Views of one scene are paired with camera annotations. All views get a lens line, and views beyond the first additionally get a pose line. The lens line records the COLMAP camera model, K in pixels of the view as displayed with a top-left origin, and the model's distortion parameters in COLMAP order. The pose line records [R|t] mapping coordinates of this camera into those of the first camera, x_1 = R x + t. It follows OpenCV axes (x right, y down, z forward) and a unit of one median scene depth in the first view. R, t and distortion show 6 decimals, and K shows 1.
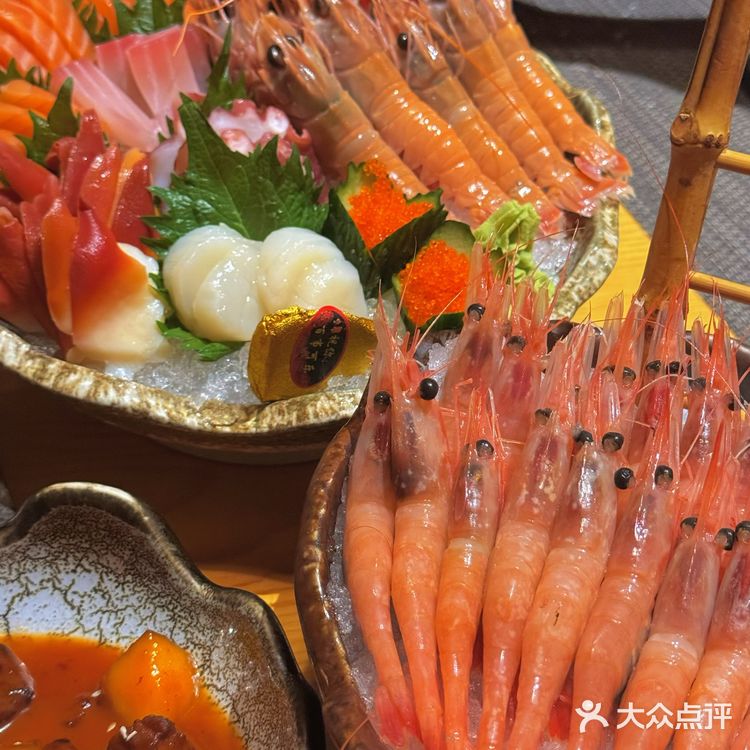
lens RADIAL K [[1470.9, 0, 375.0], [0, 1470.9, 375.0], [0, 0, 1]] dist [-0.008209, 0.140620]
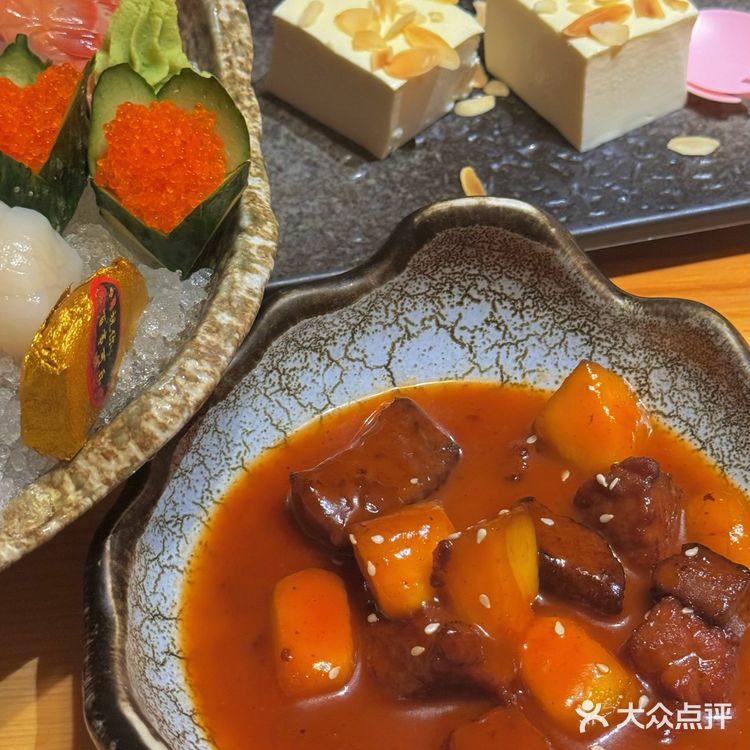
lens RADIAL K [[1470.9, 0, 375.0], [0, 1470.9, 375.0], [0, 0, 1]] dist [-0.008209, 0.140620]
pose [[0.988709, -0.137872, 0.058703, -0.309888], [0.121966, 0.968008, 0.219281, -0.018190], [-0.087058, -0.209645, 0.973894, 0.174147]]
